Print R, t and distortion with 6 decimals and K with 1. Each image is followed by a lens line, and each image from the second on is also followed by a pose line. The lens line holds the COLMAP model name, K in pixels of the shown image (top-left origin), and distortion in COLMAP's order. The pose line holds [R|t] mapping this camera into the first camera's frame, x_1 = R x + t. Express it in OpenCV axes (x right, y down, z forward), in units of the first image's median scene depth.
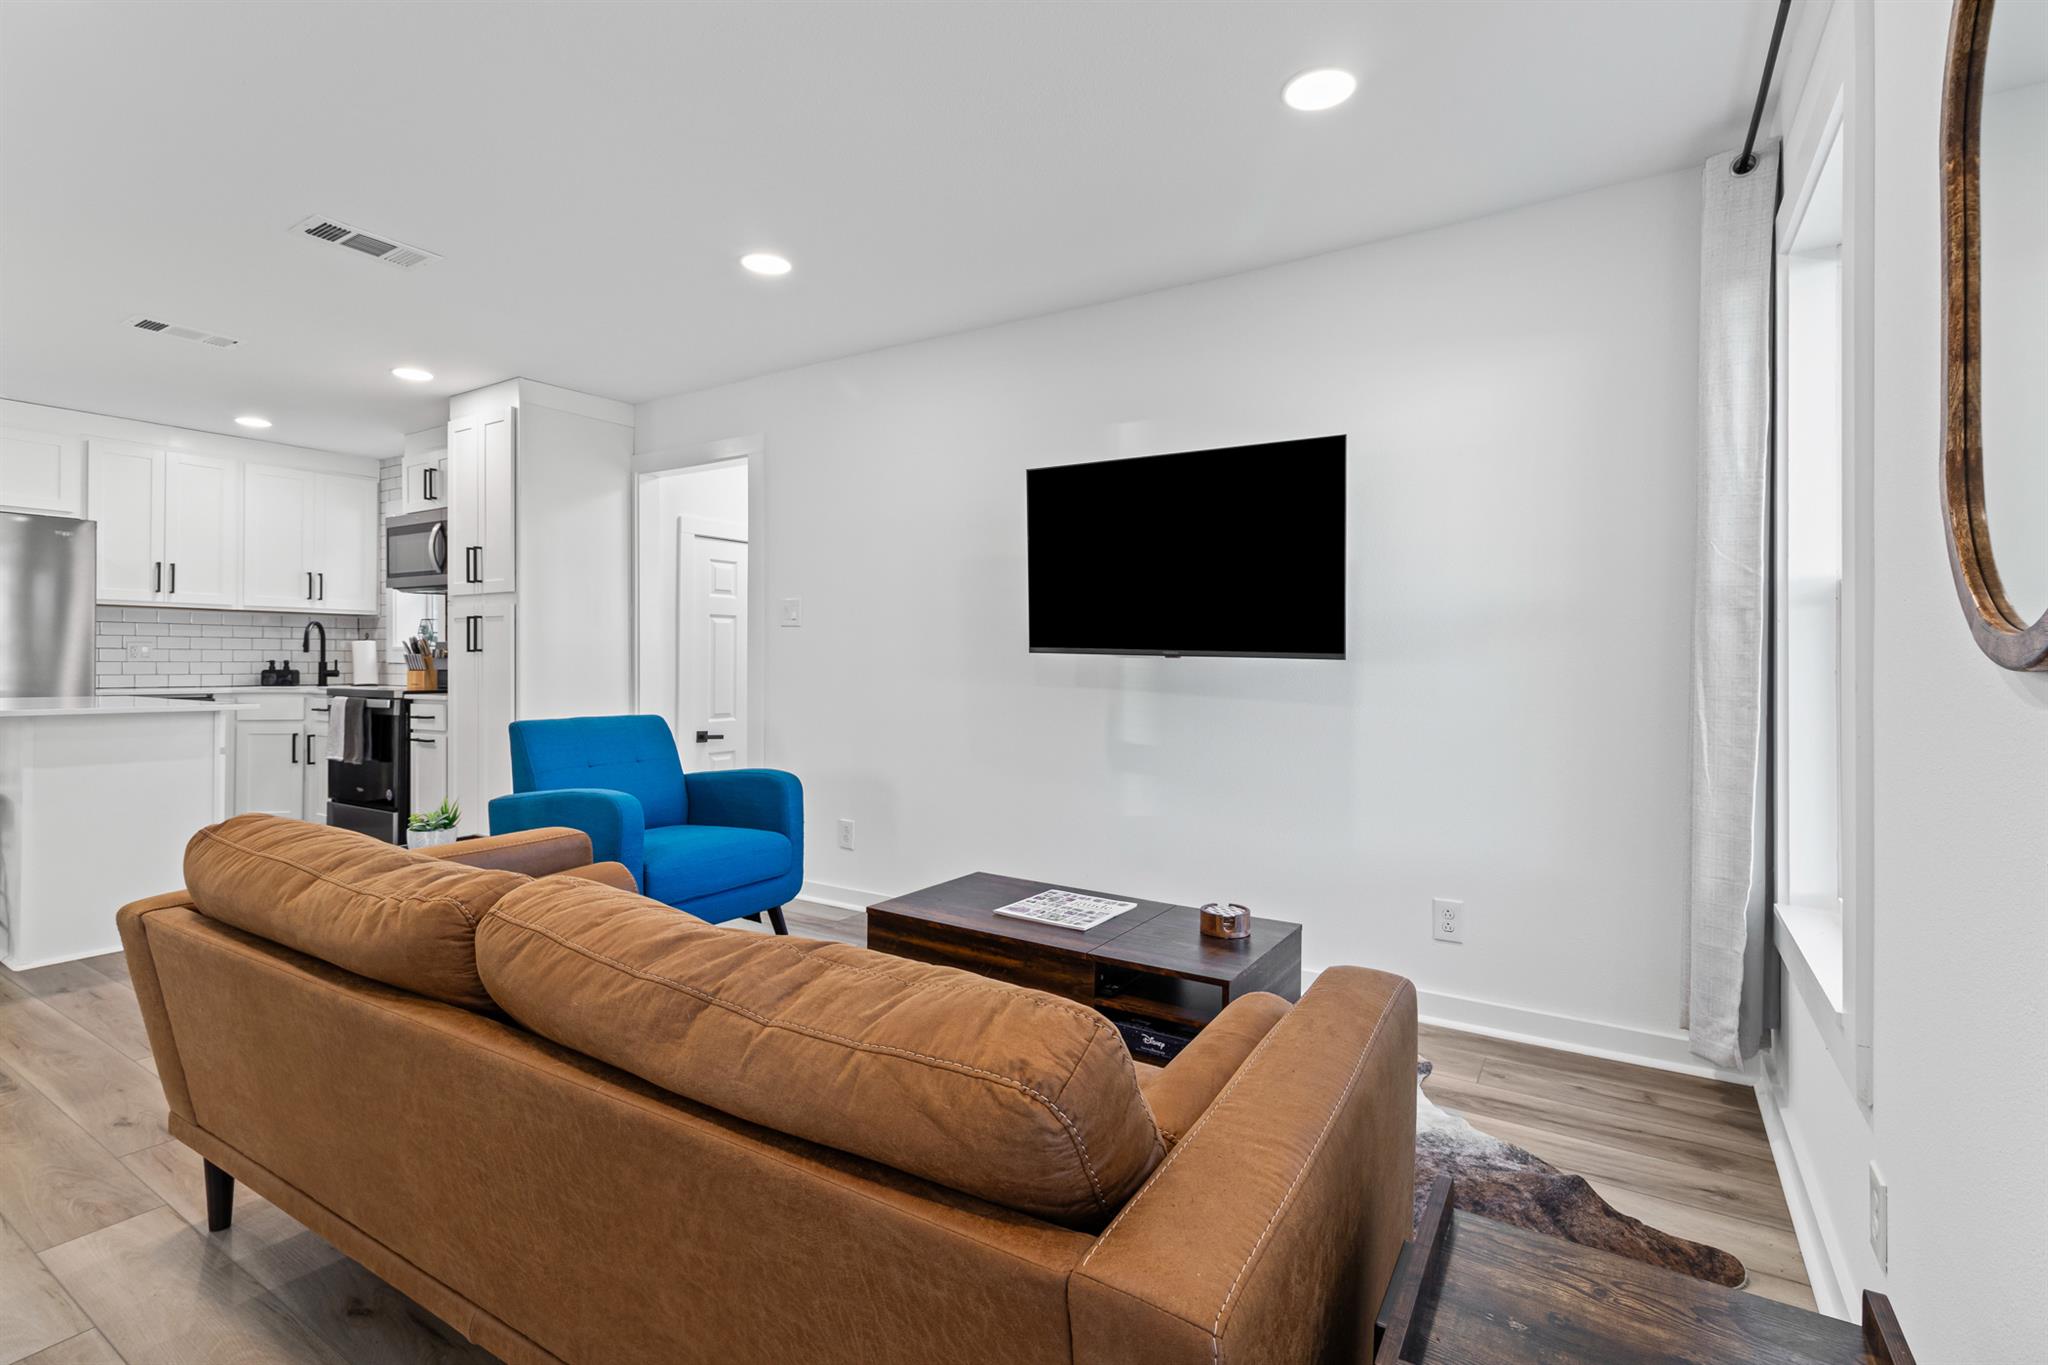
lens RADIAL K [[950.7, 0, 1025.8], [0, 950.7, 655.9], [0, 0, 1]] dist [0.001856, 0.000051]
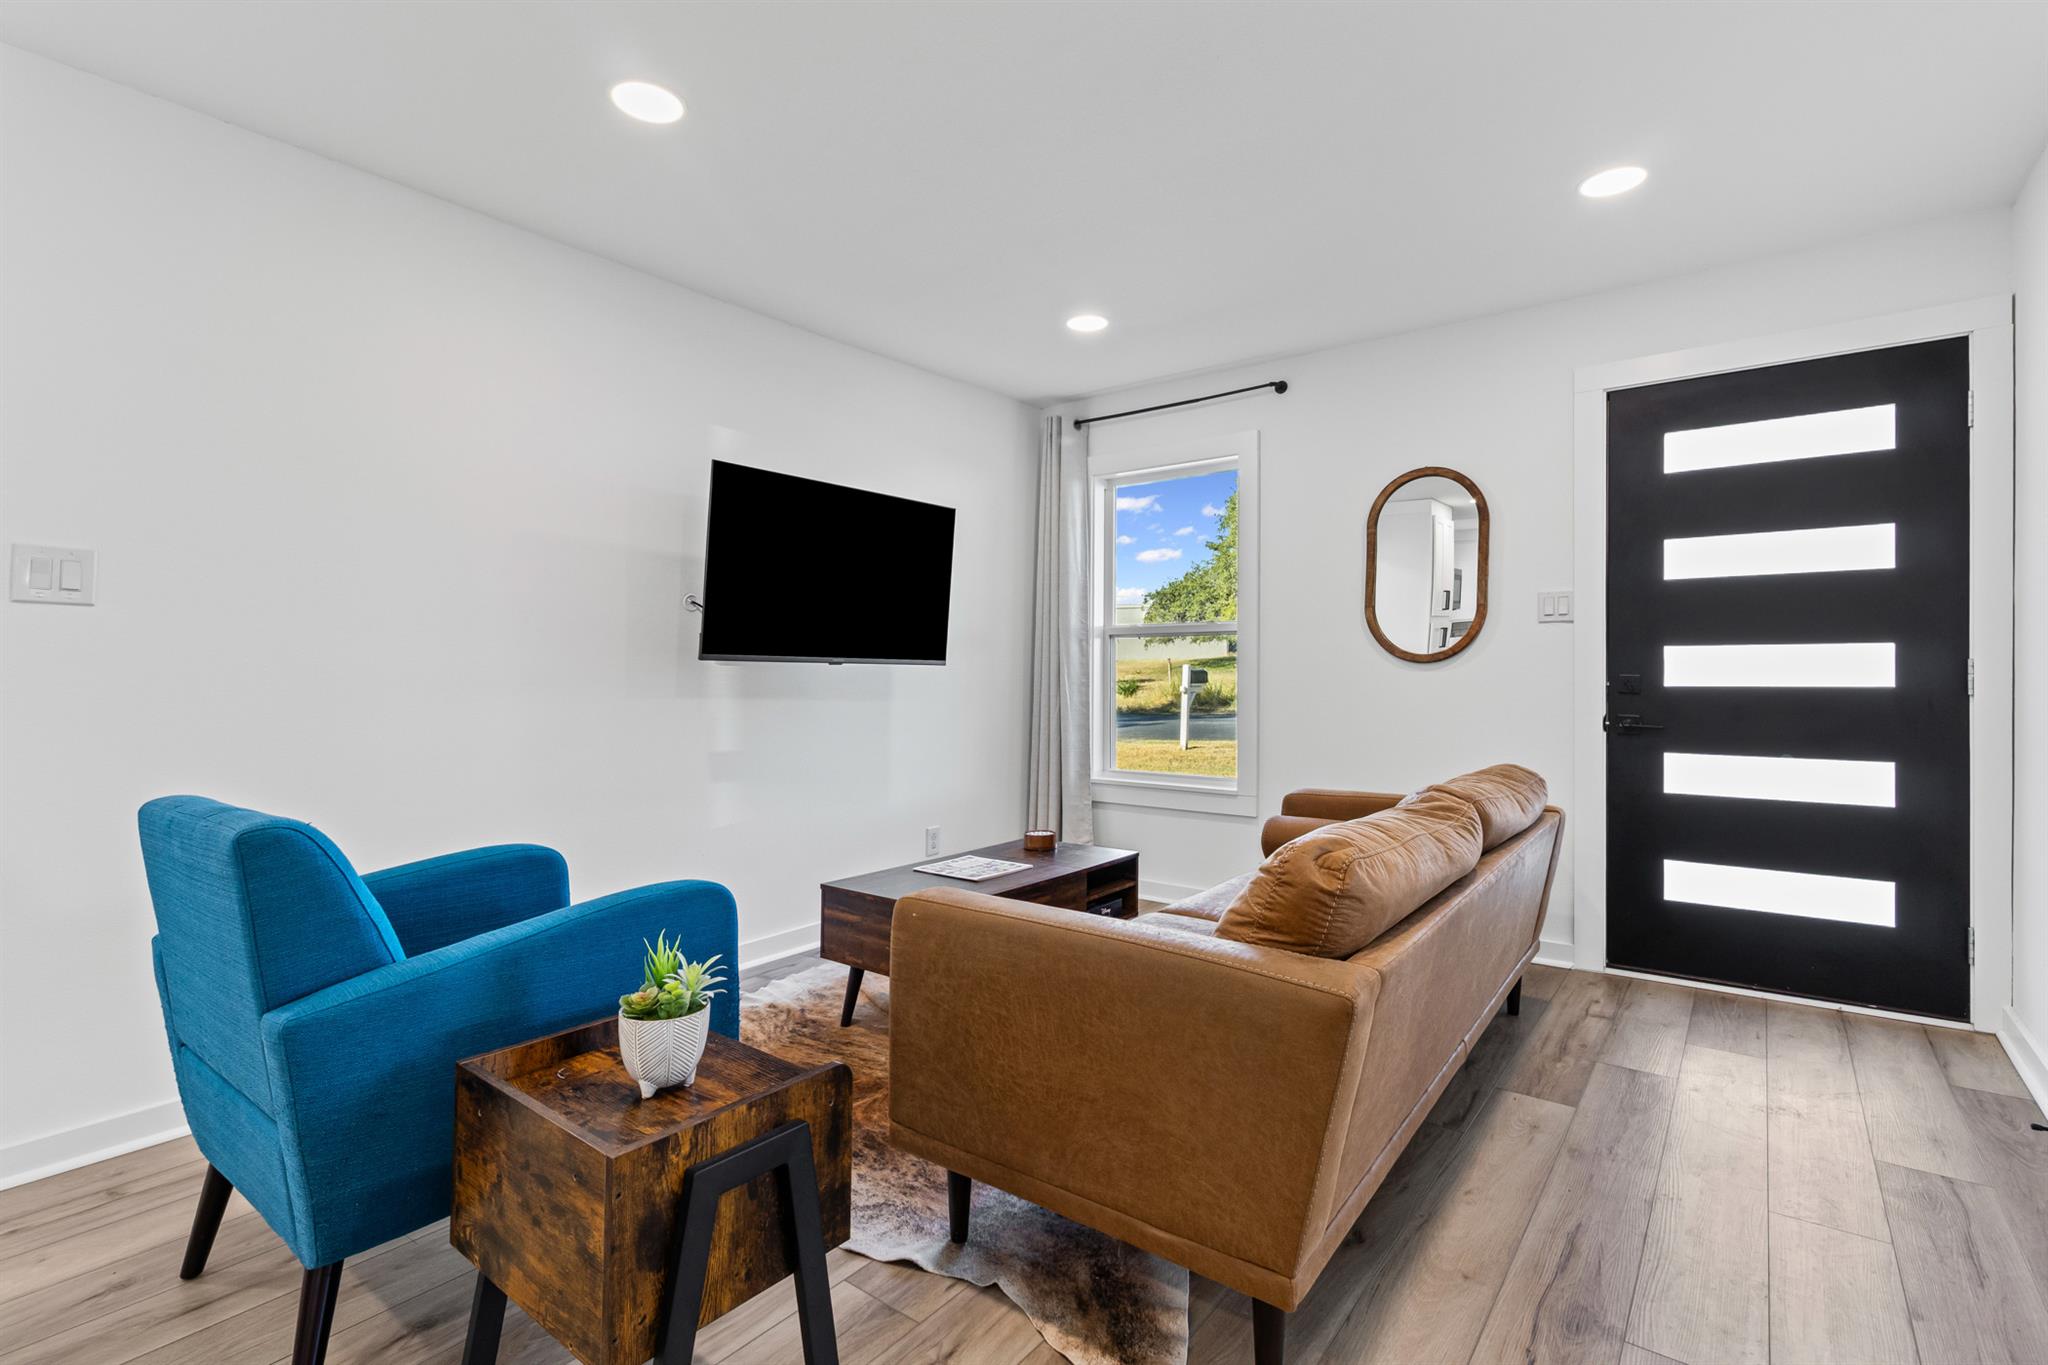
lens RADIAL K [[939.1, 0, 1024.0], [0, 939.1, 682.5], [0, 0, 1]] dist [0.001164, 0.000266]
pose [[0.092071, -0.012628, 0.995672, -0.938381], [0.022263, 0.999696, 0.010620, 0.016440], [-0.995504, 0.021189, 0.092324, 0.670466]]
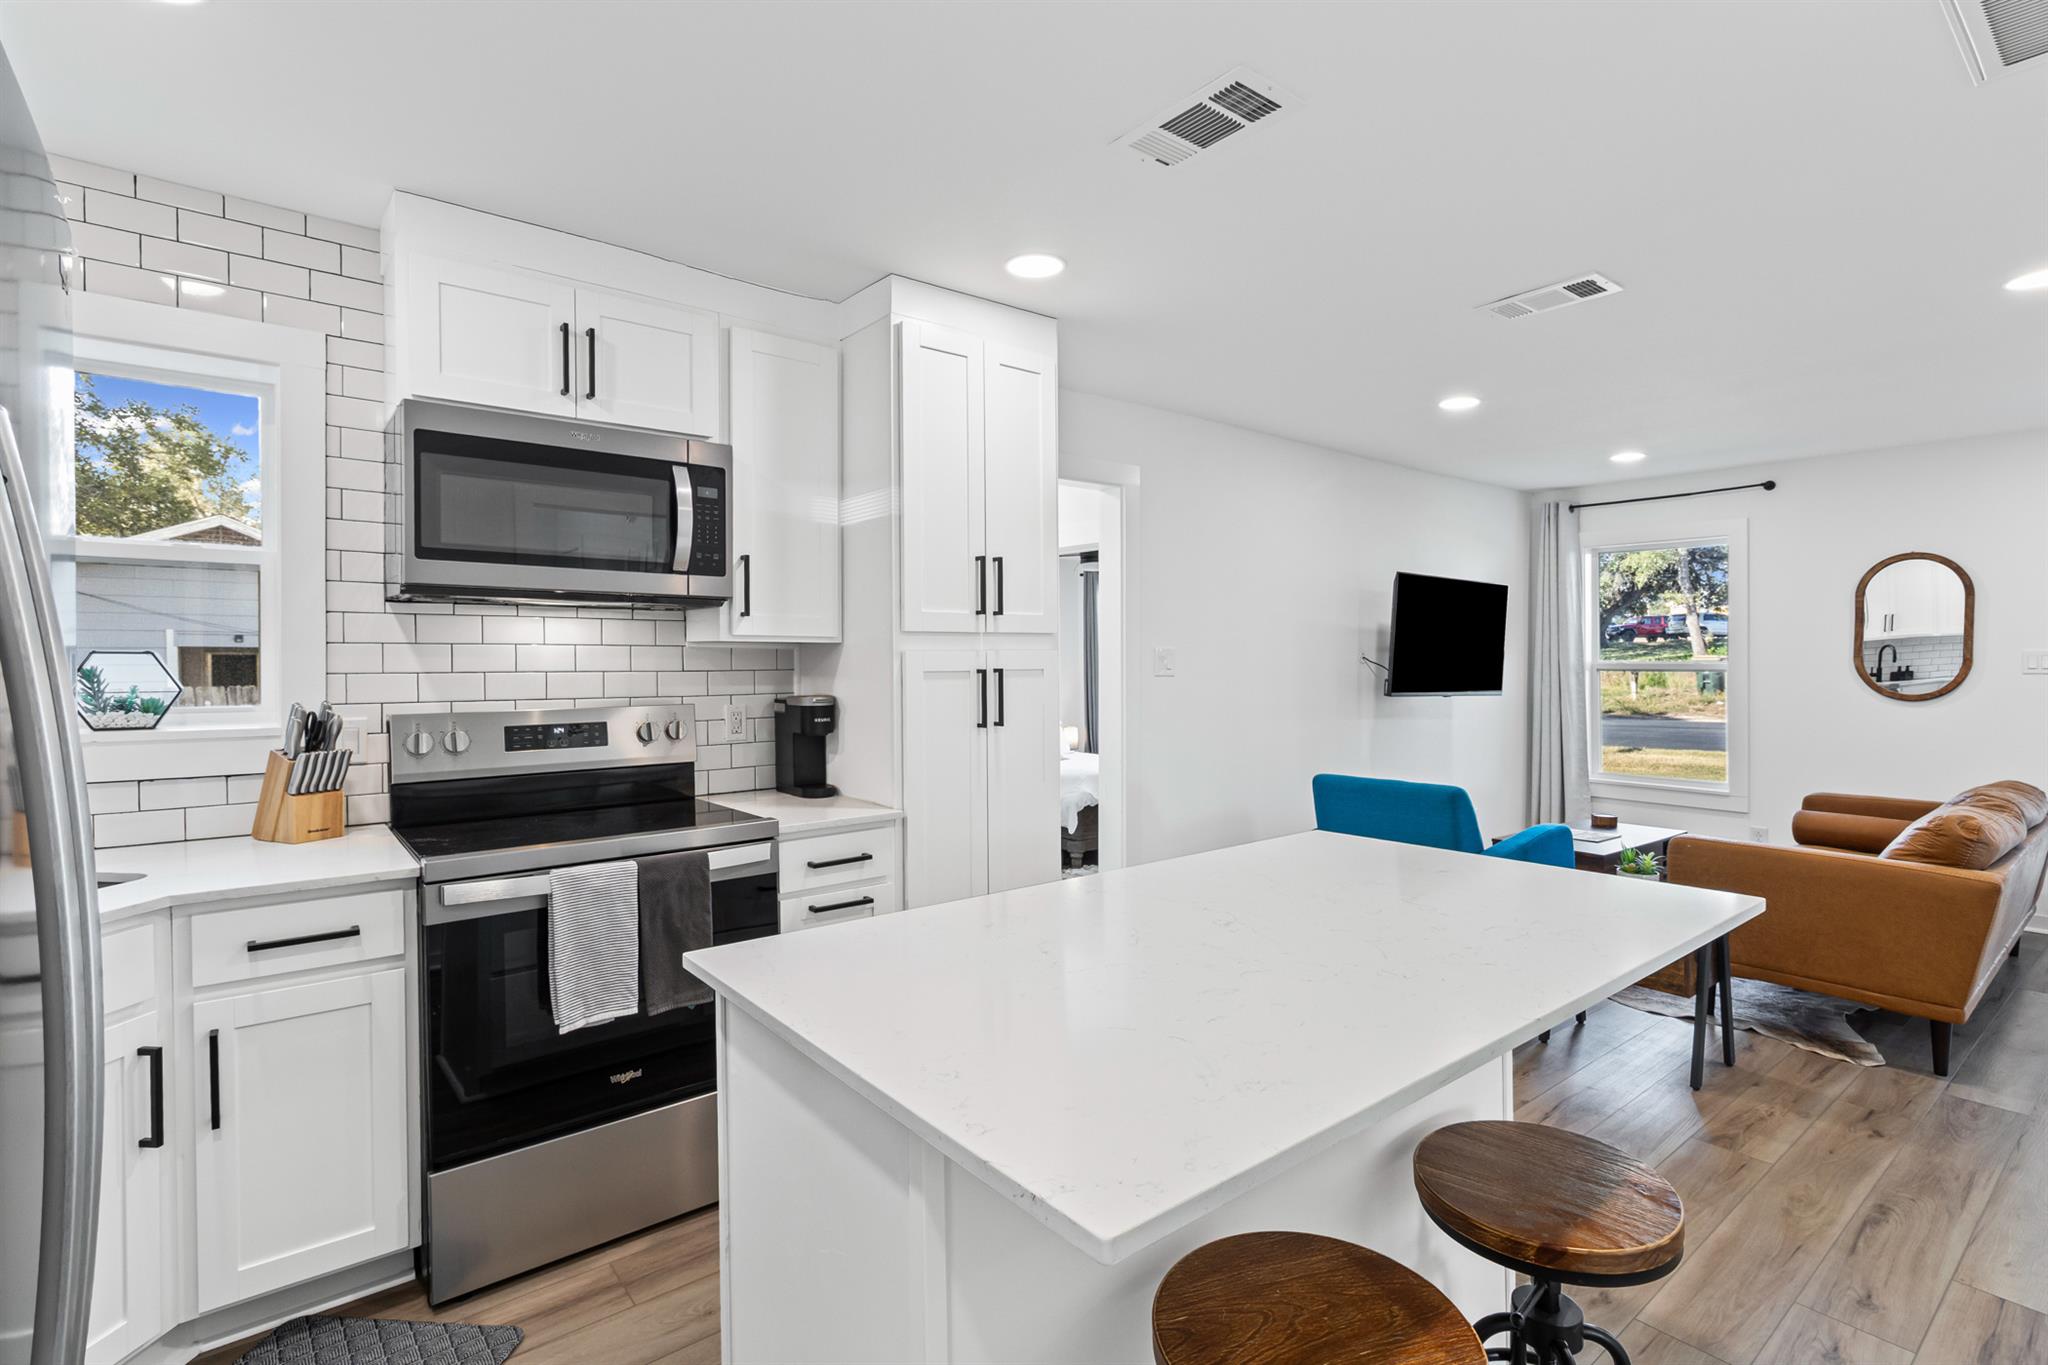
lens RADIAL K [[950.7, 0, 1025.8], [0, 950.7, 655.9], [0, 0, 1]] dist [0.001856, 0.000051]
pose [[0.334949, 0.005489, 0.942220, -1.689392], [0.014293, 0.999838, -0.010906, -0.063297], [-0.942128, 0.017120, 0.334816, 1.129699]]
